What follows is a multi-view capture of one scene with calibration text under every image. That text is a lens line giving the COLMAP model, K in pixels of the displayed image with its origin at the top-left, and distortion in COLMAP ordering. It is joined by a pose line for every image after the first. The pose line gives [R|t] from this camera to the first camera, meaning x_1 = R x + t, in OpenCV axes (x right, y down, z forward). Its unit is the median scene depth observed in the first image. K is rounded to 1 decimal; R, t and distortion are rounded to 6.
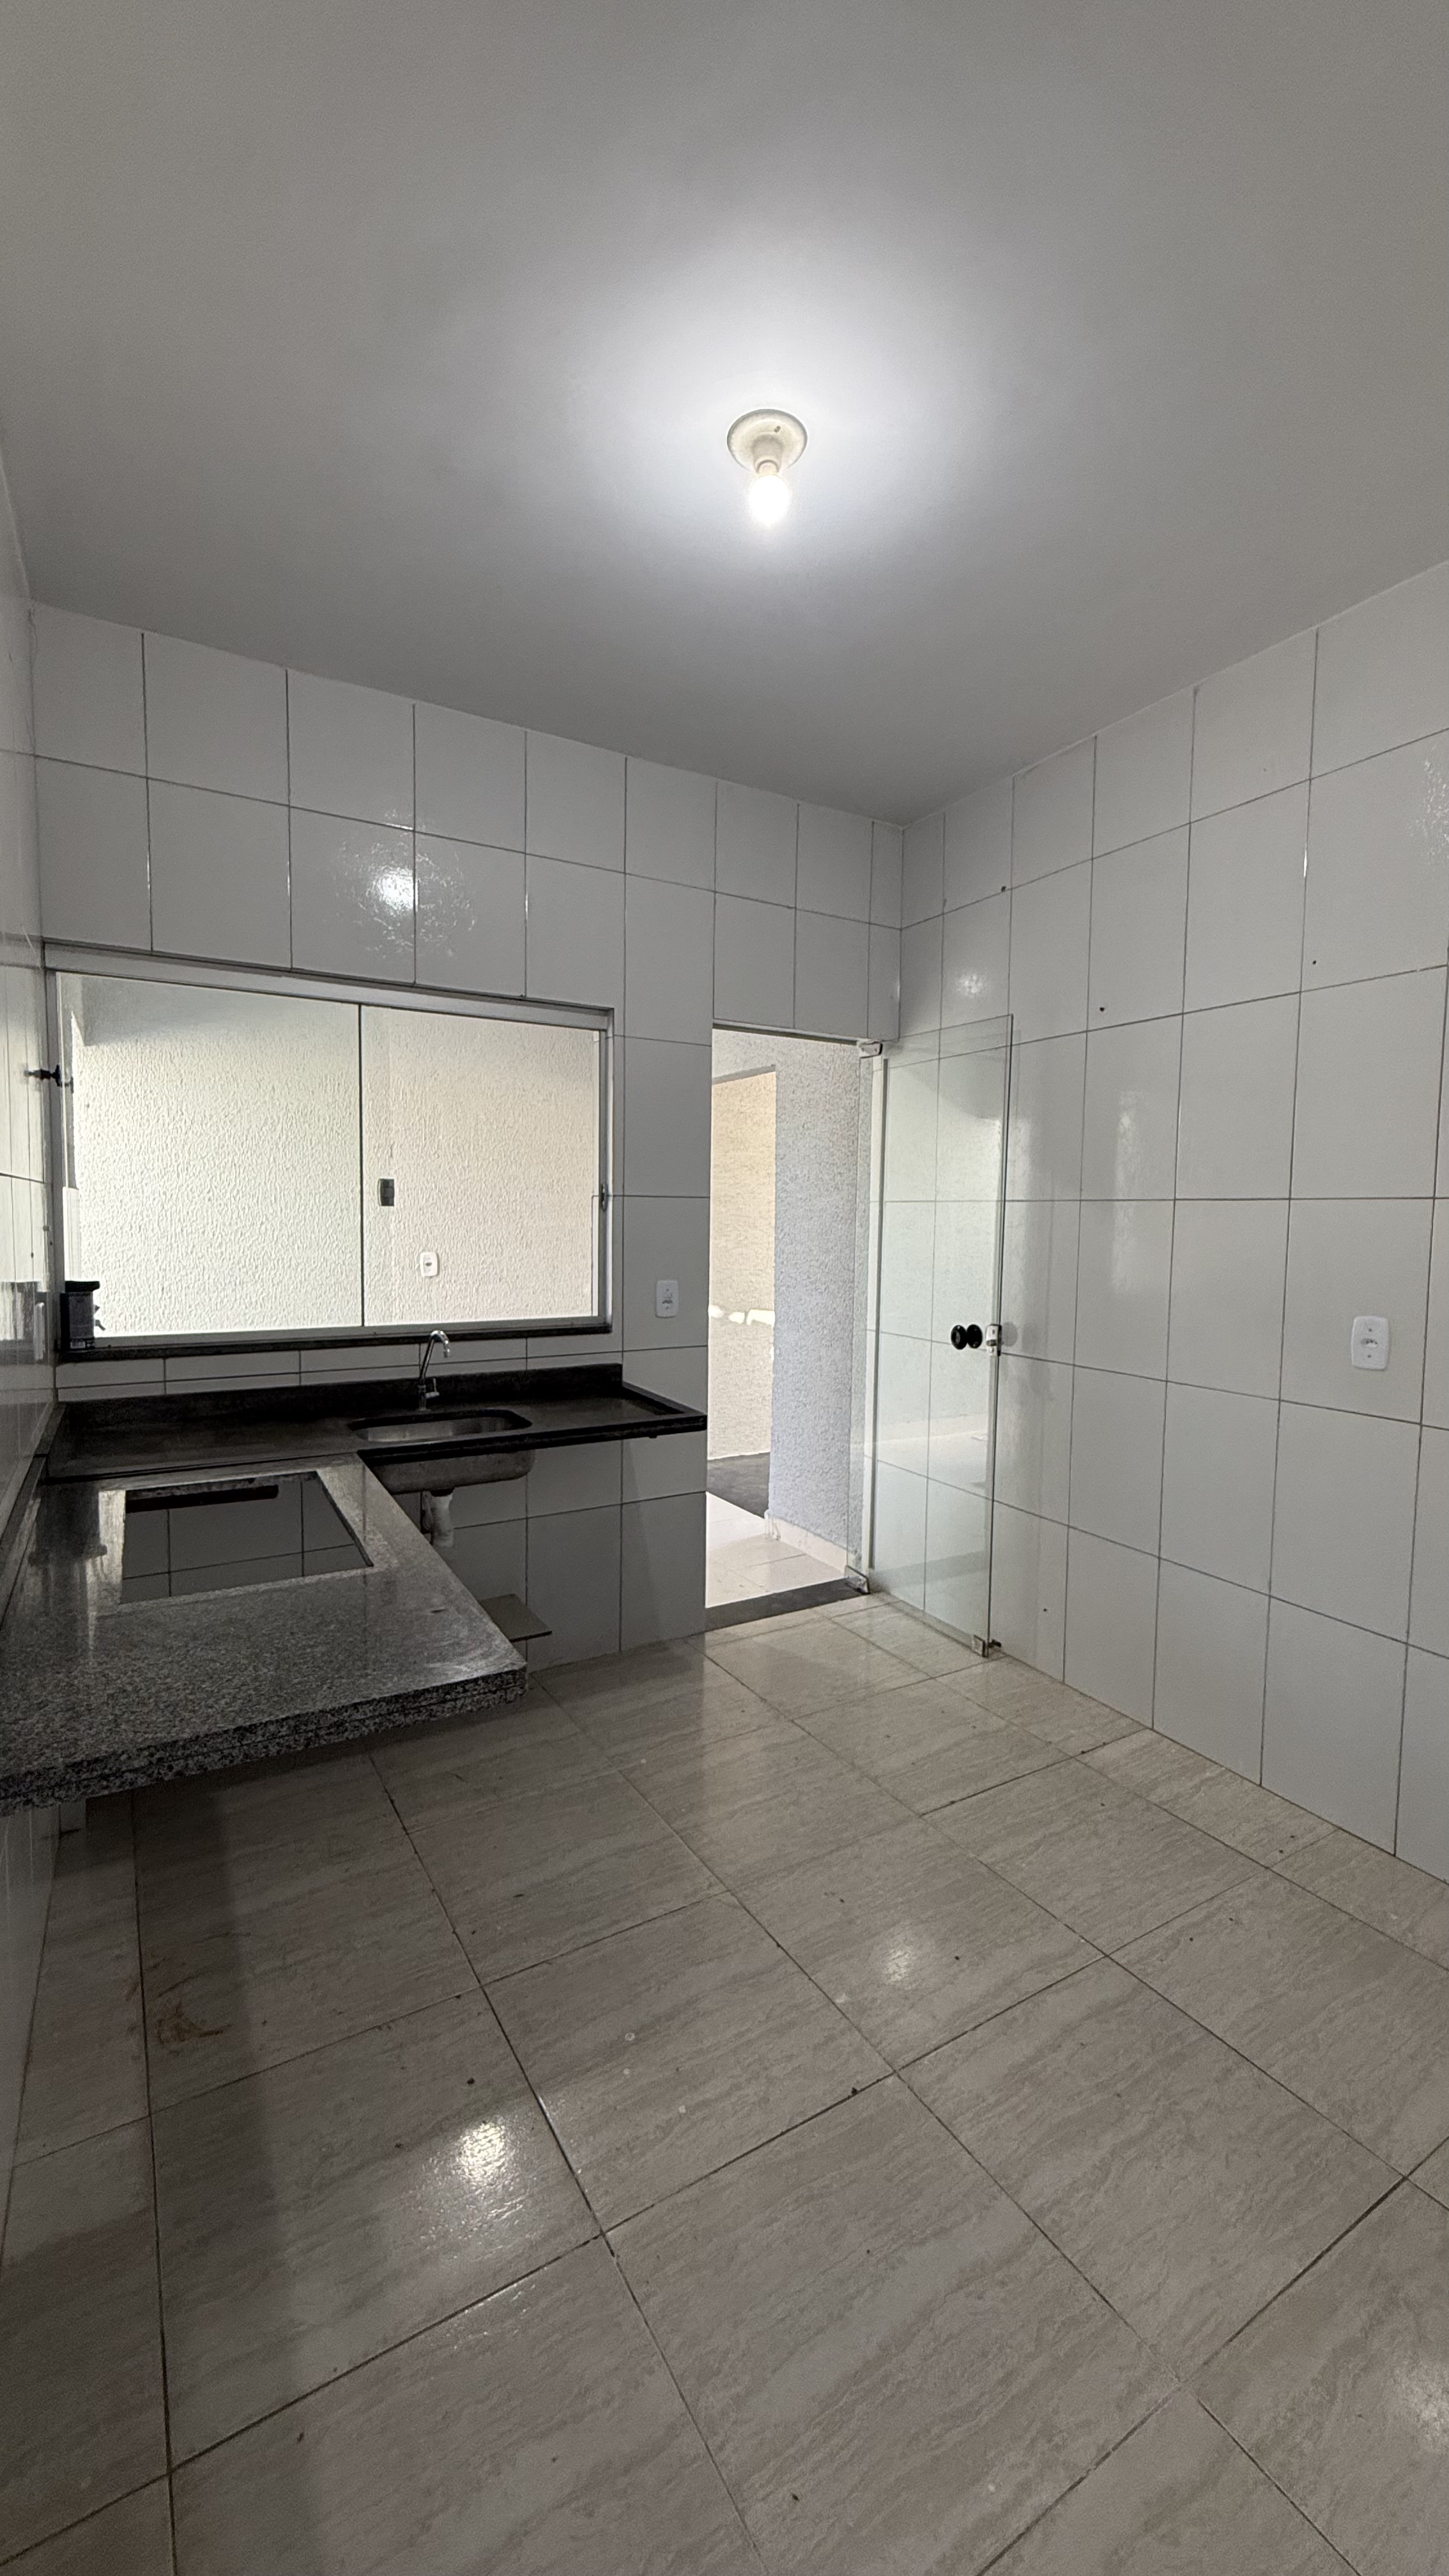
lens RADIAL K [[1019.8, 0, 727.4], [0, 1019.8, 1281.2], [0, 0, 1]] dist [0.001499, -0.000379]
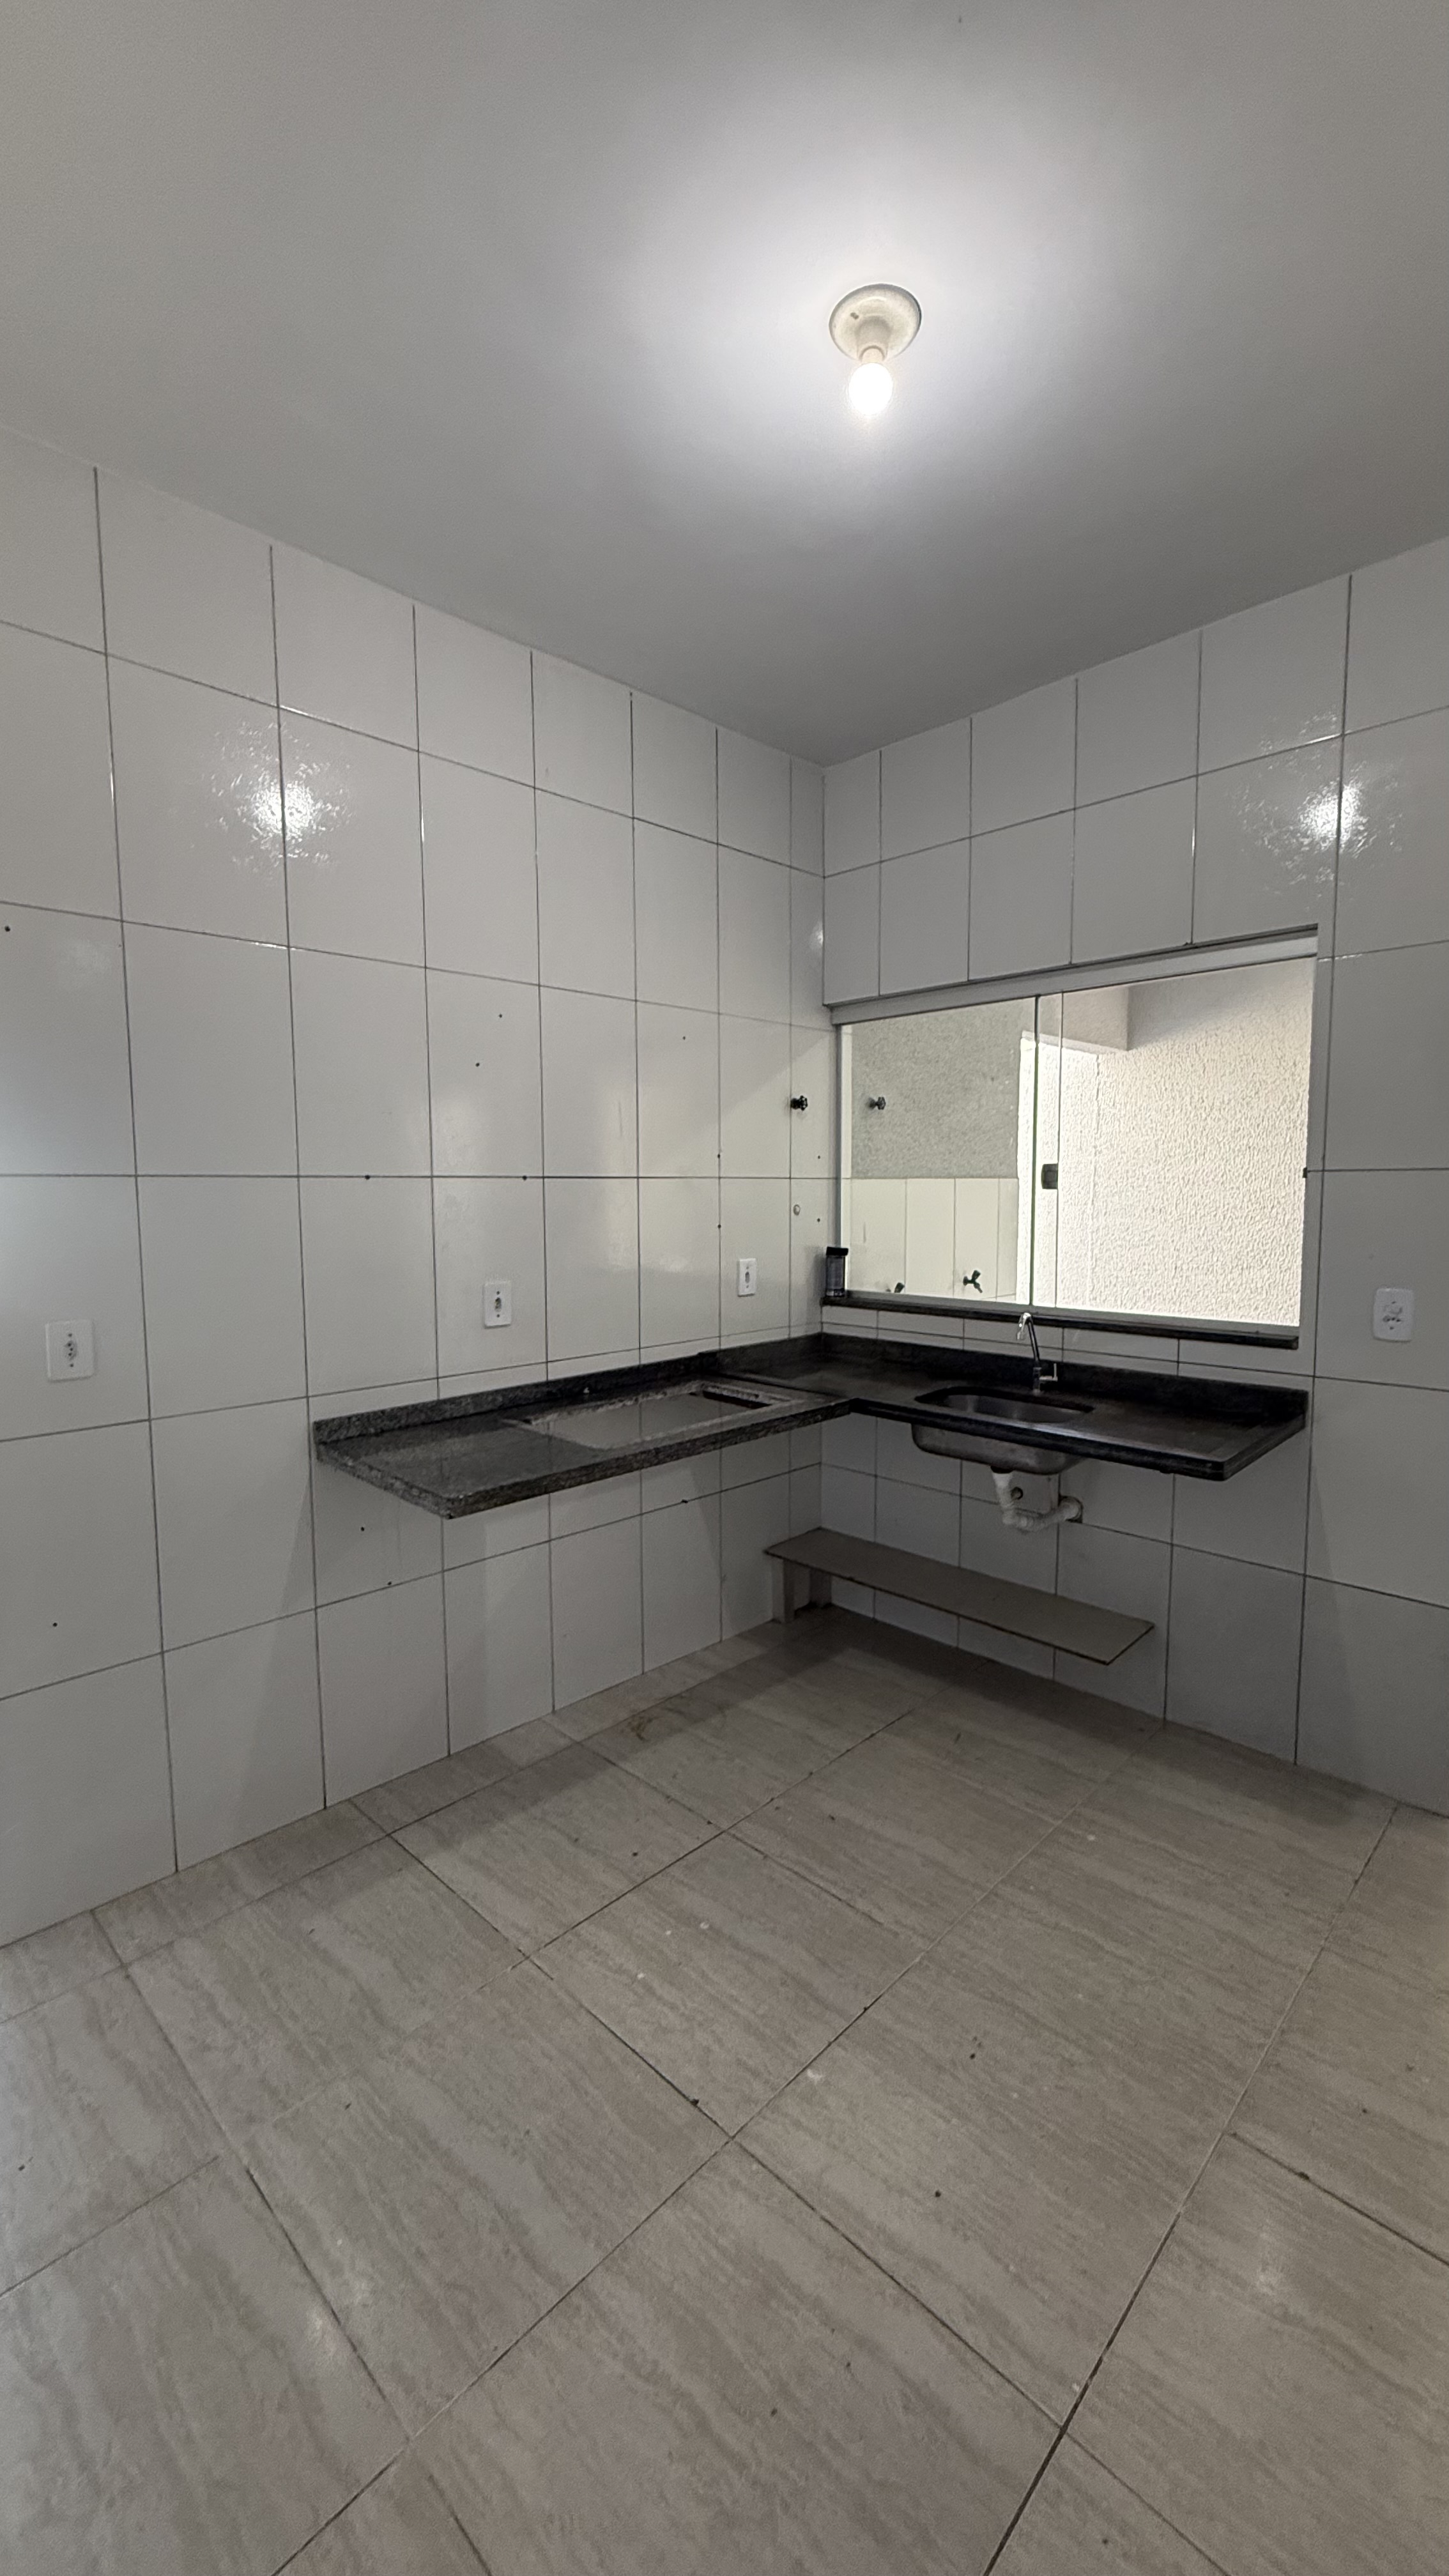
lens RADIAL K [[1019.8, 0, 720.3], [0, 1019.8, 1281.1], [0, 0, 1]] dist [0.001499, -0.000379]
pose [[0.256554, 0.072614, -0.963798, 1.178906], [-0.057023, 0.996574, 0.059905, -0.051235], [0.964846, 0.039590, 0.259815, 0.864031]]
